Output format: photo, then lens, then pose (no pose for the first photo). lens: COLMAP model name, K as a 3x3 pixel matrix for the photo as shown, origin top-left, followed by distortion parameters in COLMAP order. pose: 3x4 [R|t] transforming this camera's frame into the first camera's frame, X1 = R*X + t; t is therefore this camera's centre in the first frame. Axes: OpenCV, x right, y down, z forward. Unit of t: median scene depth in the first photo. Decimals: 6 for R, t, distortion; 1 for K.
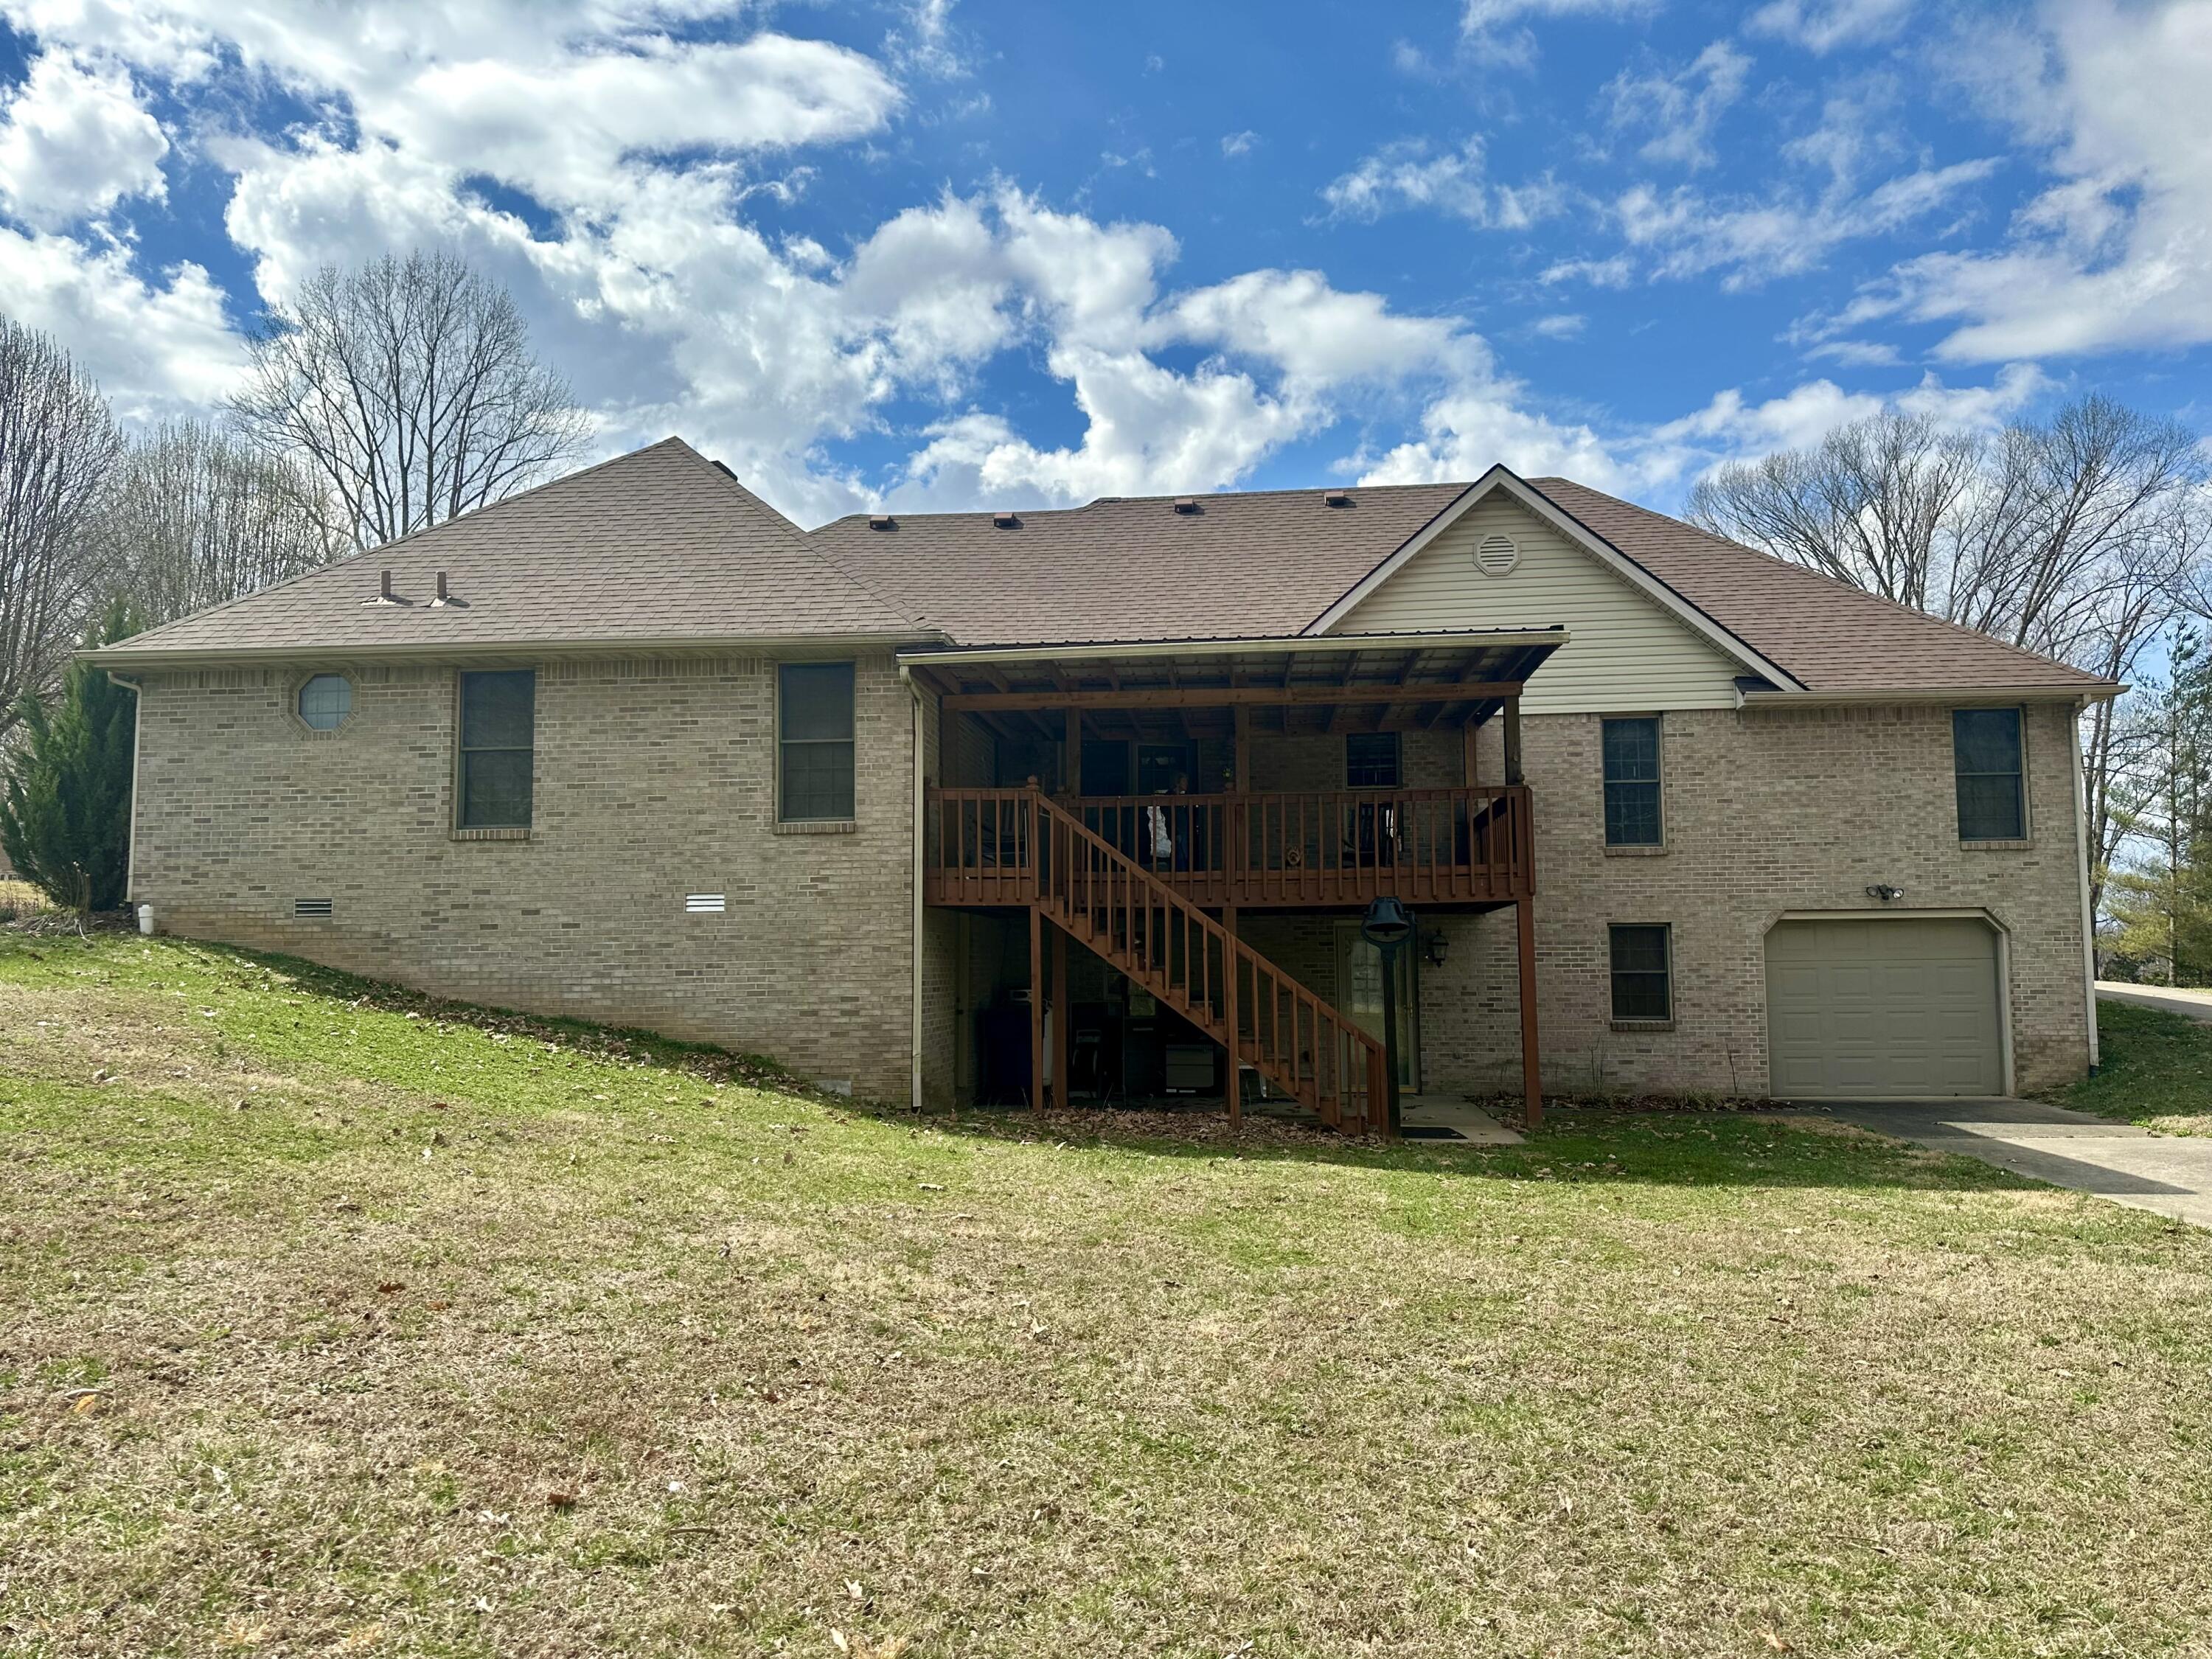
lens RADIAL K [[1538.9, 0, 1103.2], [0, 1538.9, 799.5], [0, 0, 1]] dist [-0.008501, -0.003048]
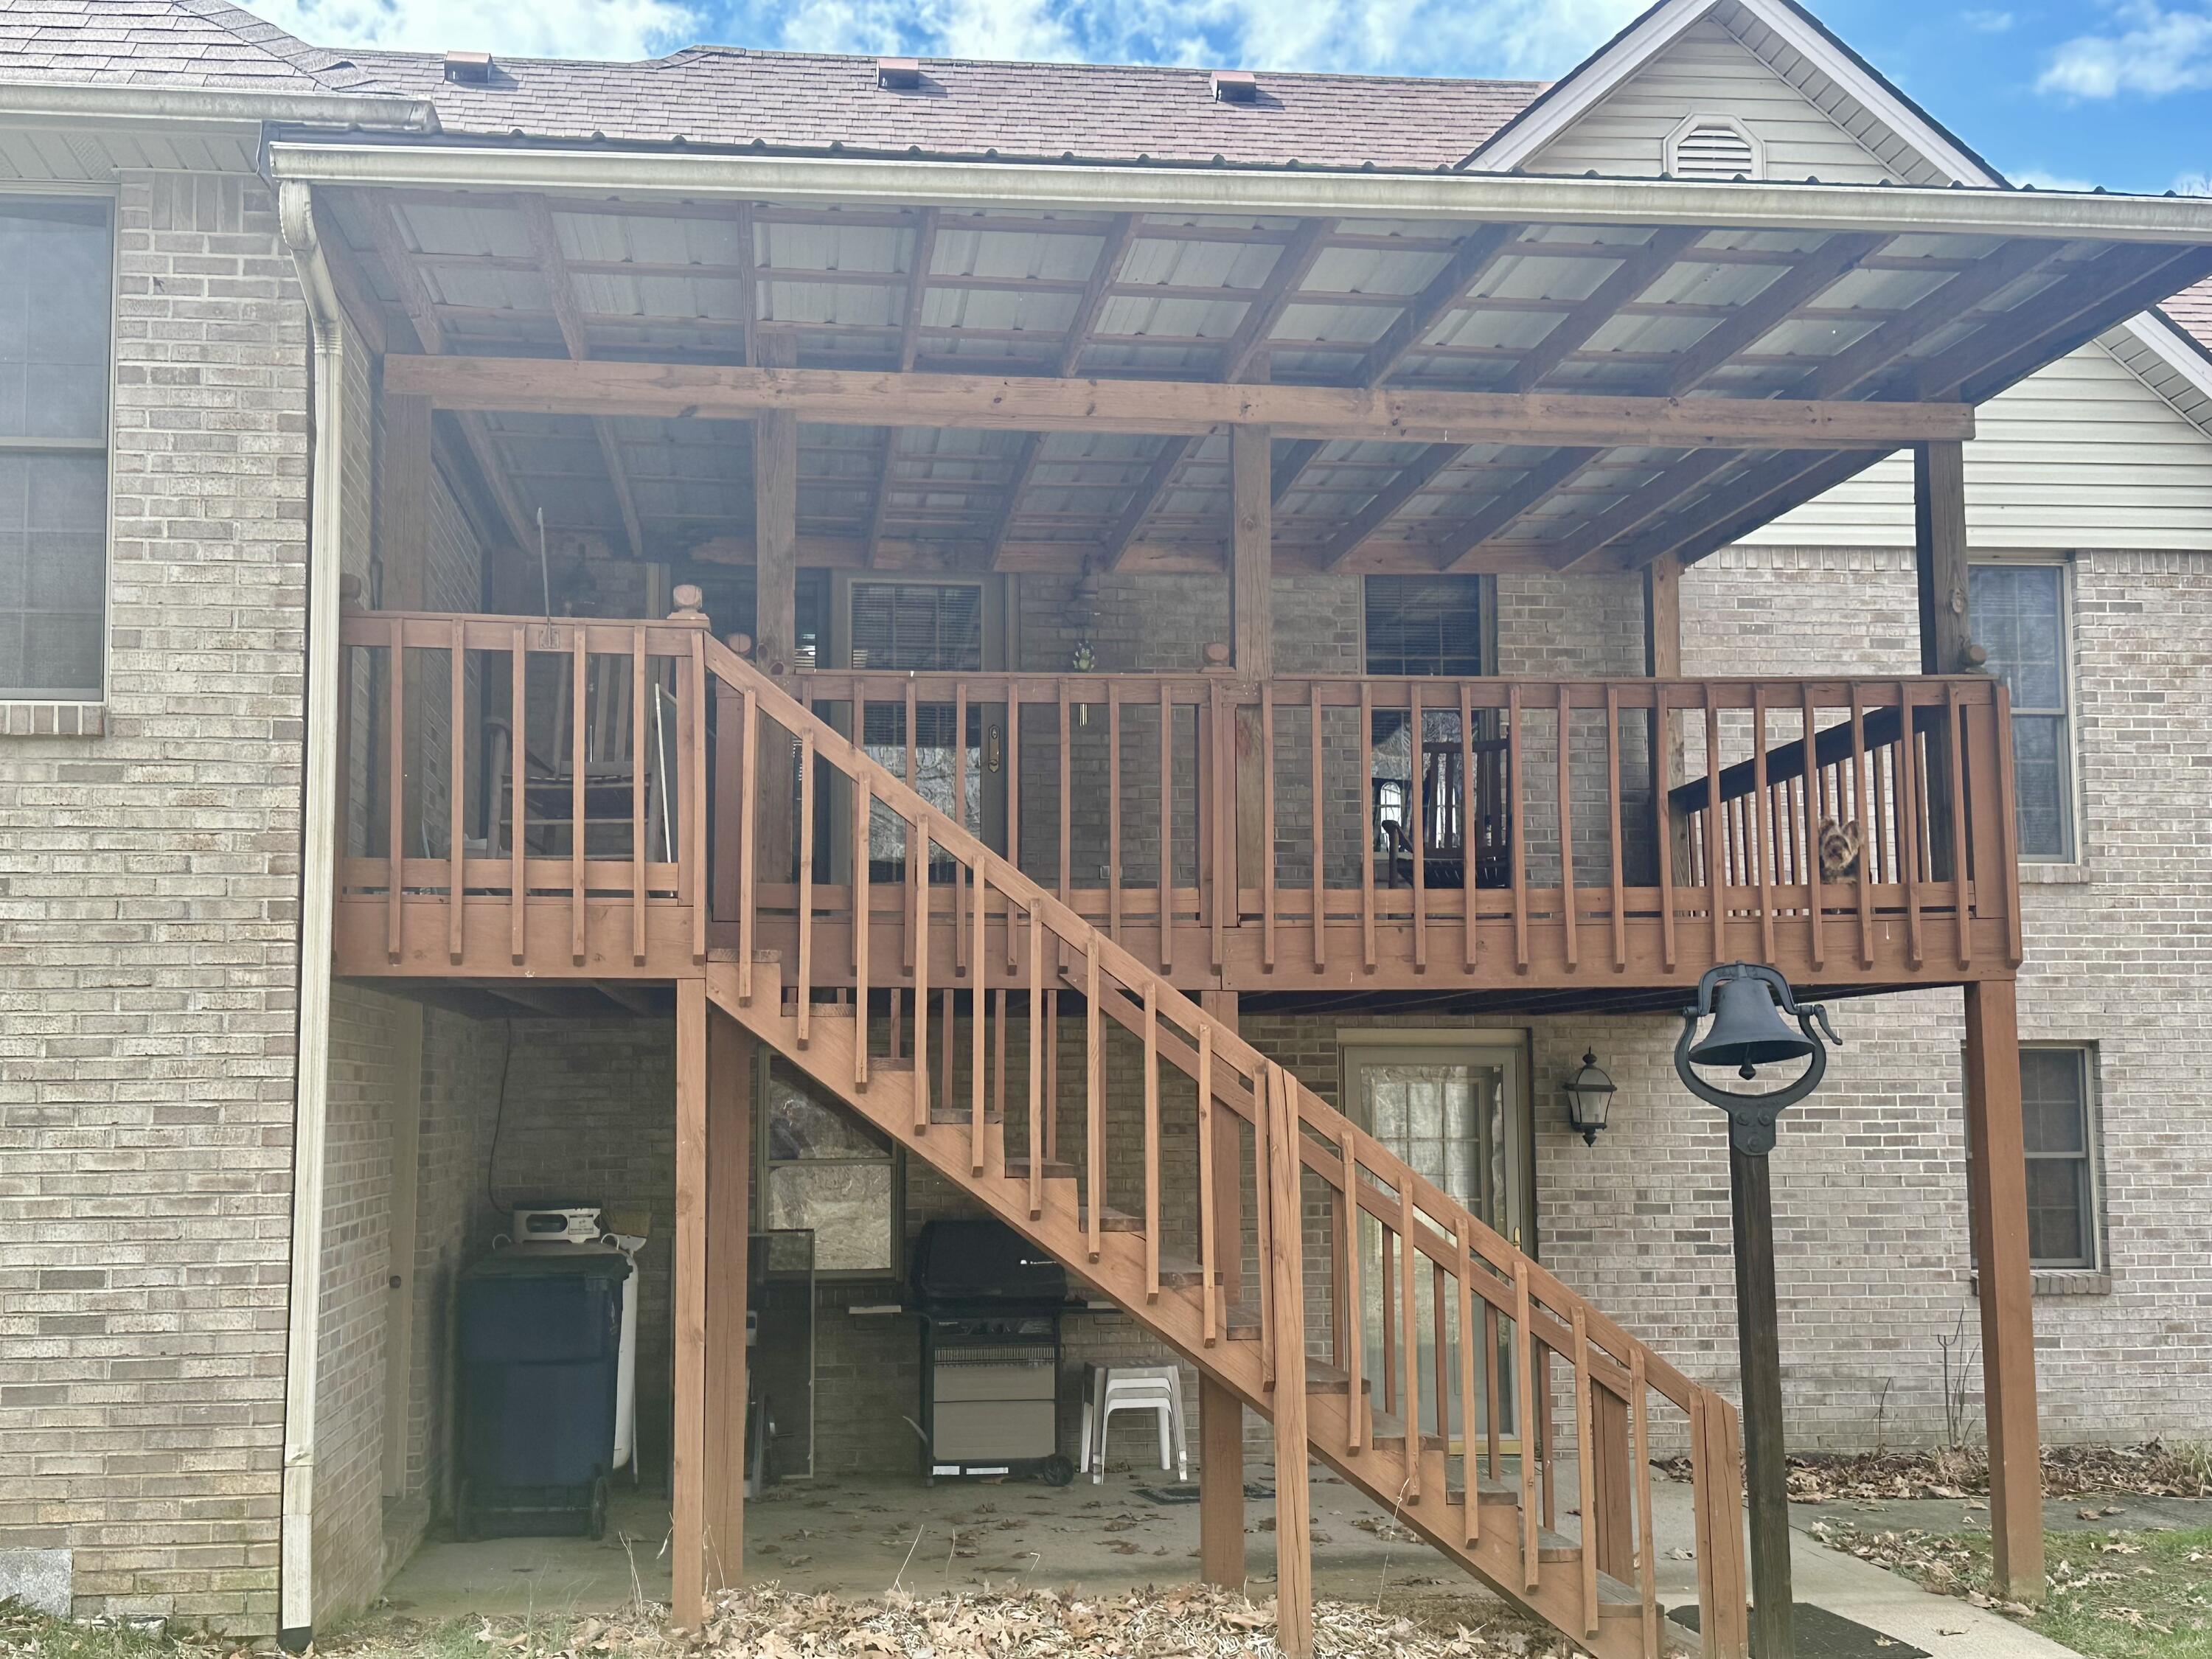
lens RADIAL K [[2403.0, 0, 1033.1], [0, 2403.0, 837.4], [0, 0, 1]] dist [0.192623, -0.529205]
pose [[0.974755, 0.025410, 0.221828, -0.084206], [-0.026435, 0.999649, 0.001652, 0.034379], [-0.221708, -0.007474, 0.975084, 0.460142]]
